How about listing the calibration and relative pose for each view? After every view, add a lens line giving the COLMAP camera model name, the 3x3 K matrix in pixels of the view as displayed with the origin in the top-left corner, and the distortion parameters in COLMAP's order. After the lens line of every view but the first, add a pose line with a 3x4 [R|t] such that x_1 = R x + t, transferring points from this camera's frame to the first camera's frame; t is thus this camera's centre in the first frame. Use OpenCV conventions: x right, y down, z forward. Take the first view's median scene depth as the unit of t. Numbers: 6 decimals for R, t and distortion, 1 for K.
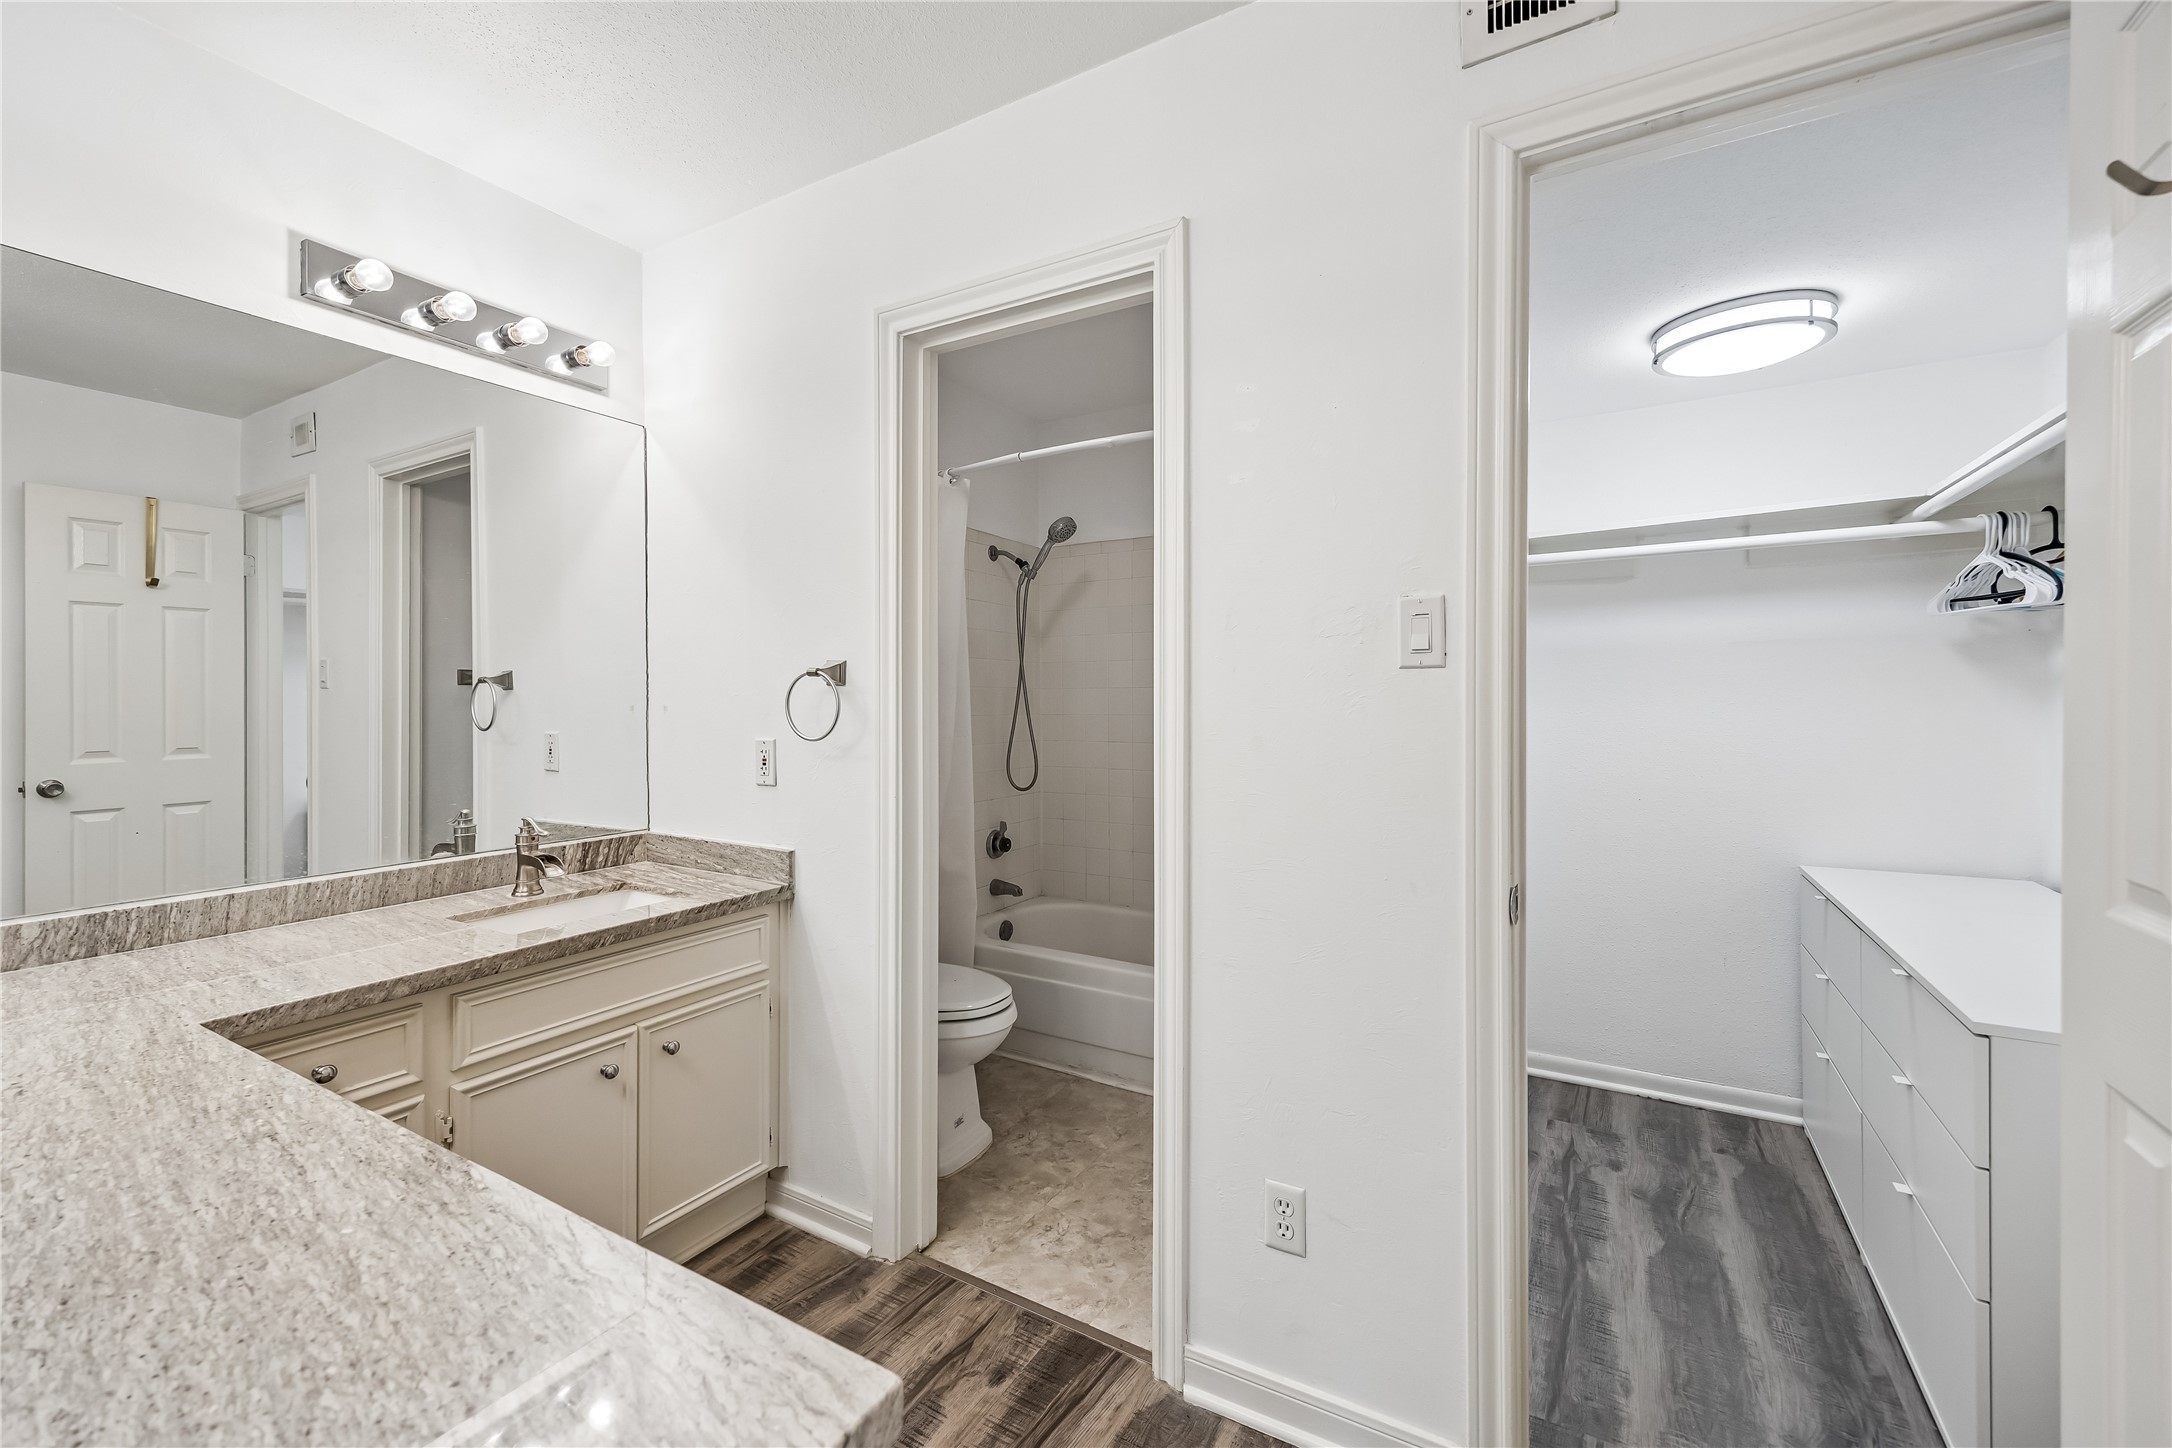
lens RADIAL K [[847.5, 0, 1098.5], [0, 847.5, 707.0], [0, 0, 1]] dist [-0.004361, 0.000222]
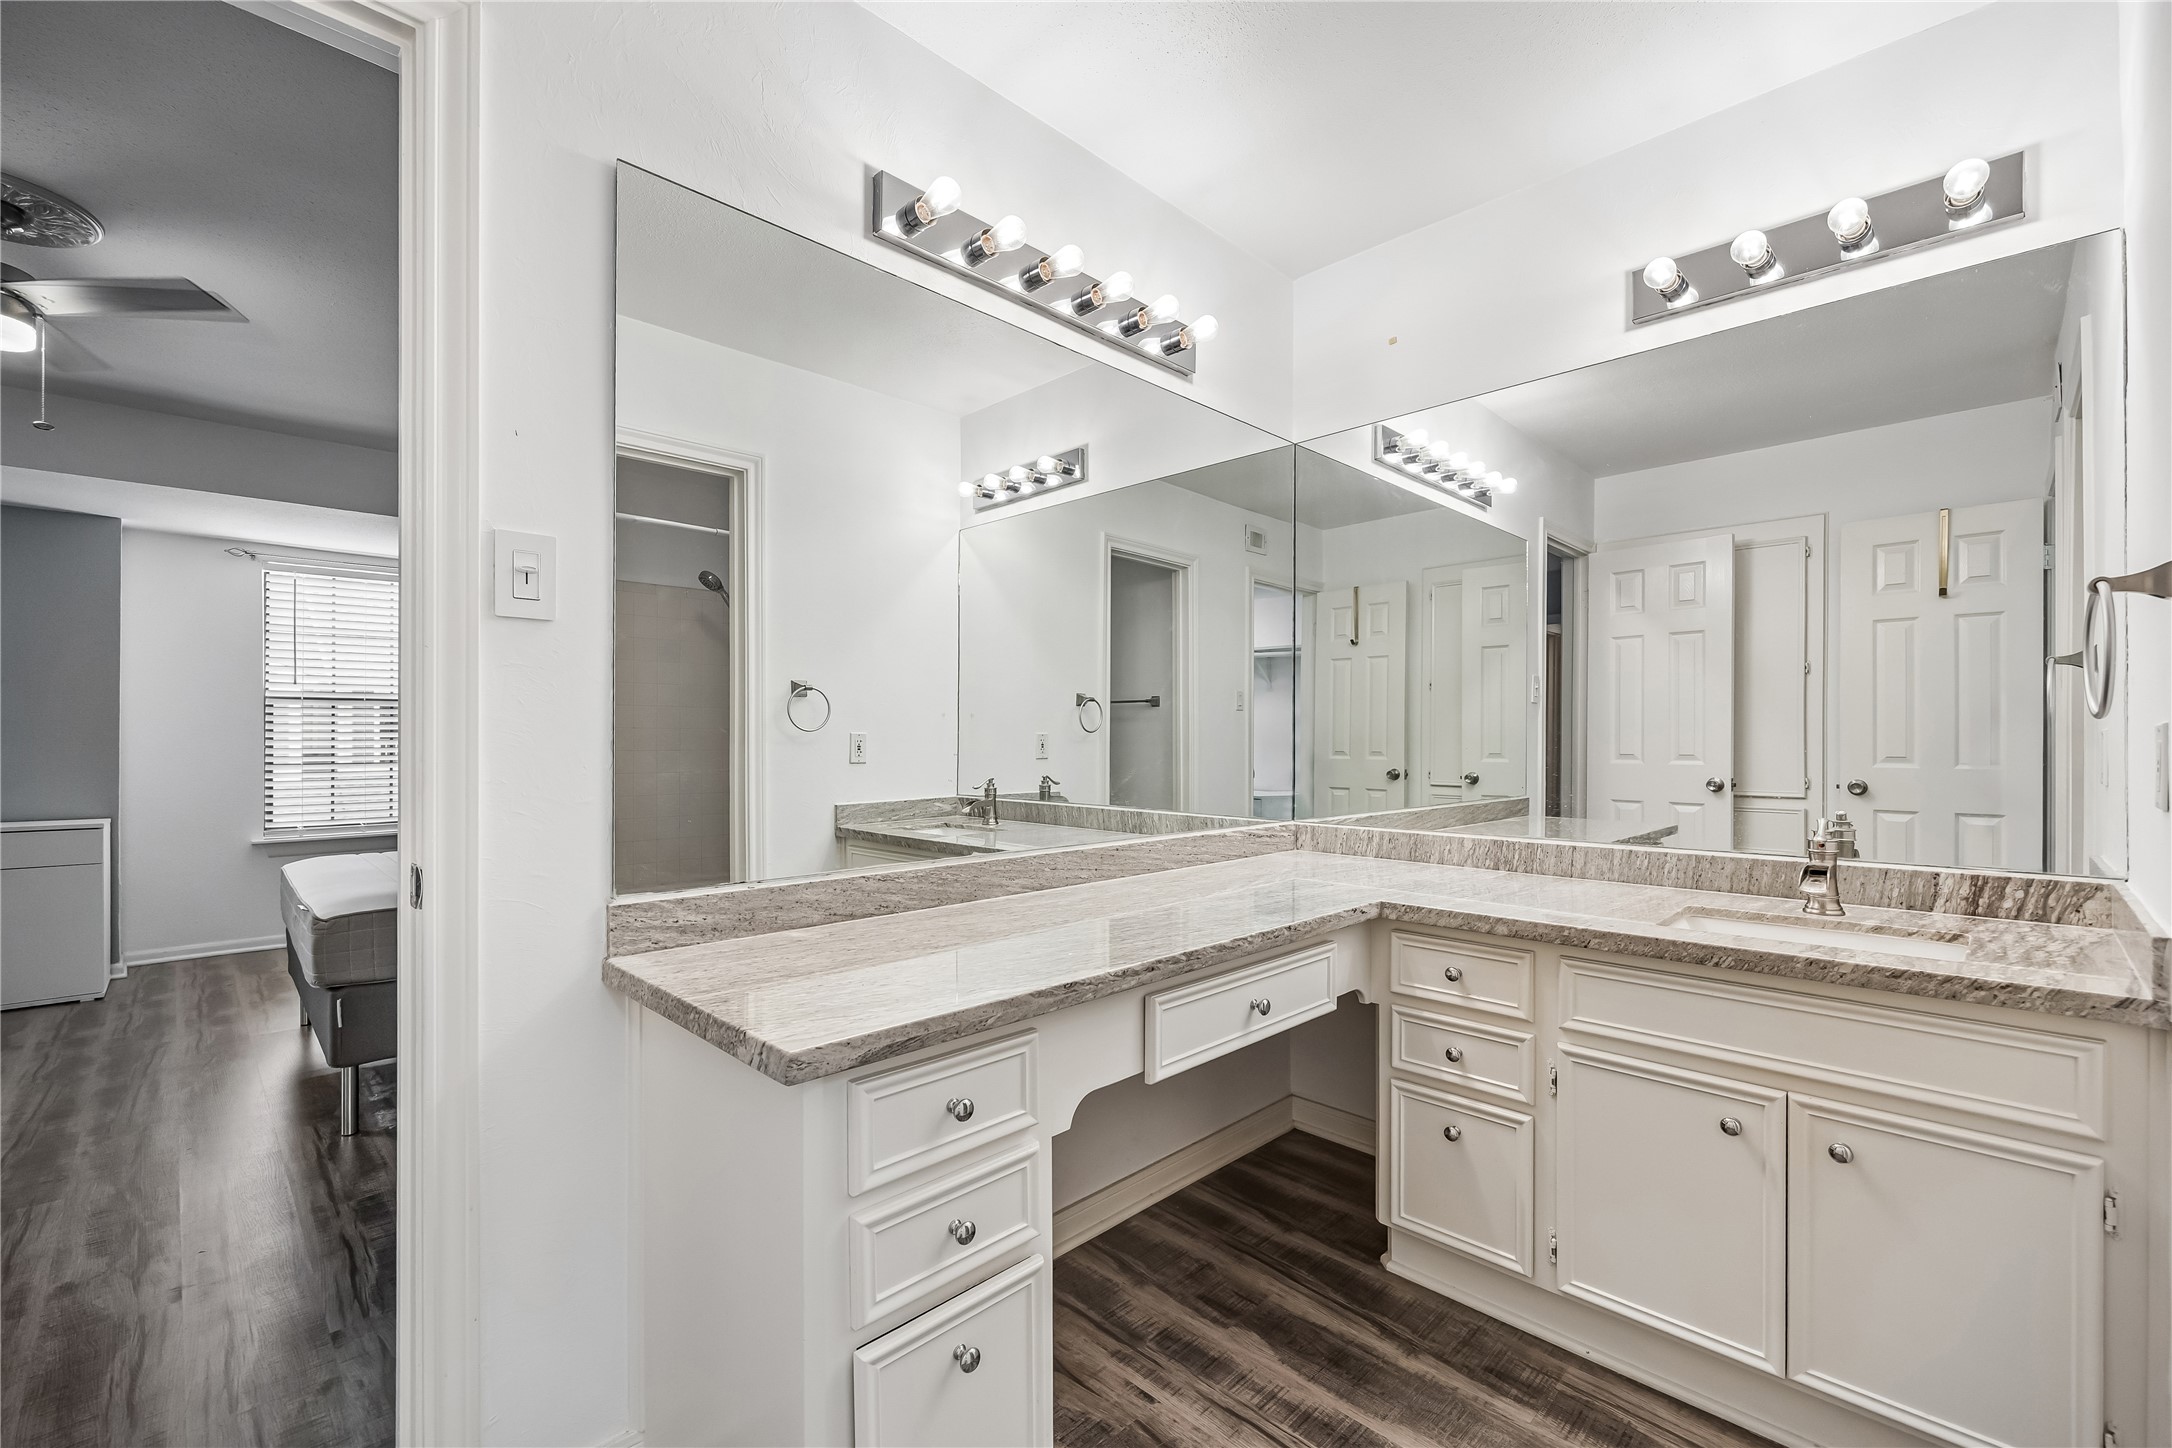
lens RADIAL K [[901.4, 0, 1091.0], [0, 901.4, 735.7], [0, 0, 1]] dist [-0.002679, -0.000211]
pose [[-0.233632, 0.003051, -0.972320, 0.362172], [-0.004141, 0.999983, 0.004133, 0.052175], [0.972316, 0.004992, -0.233615, 0.549164]]
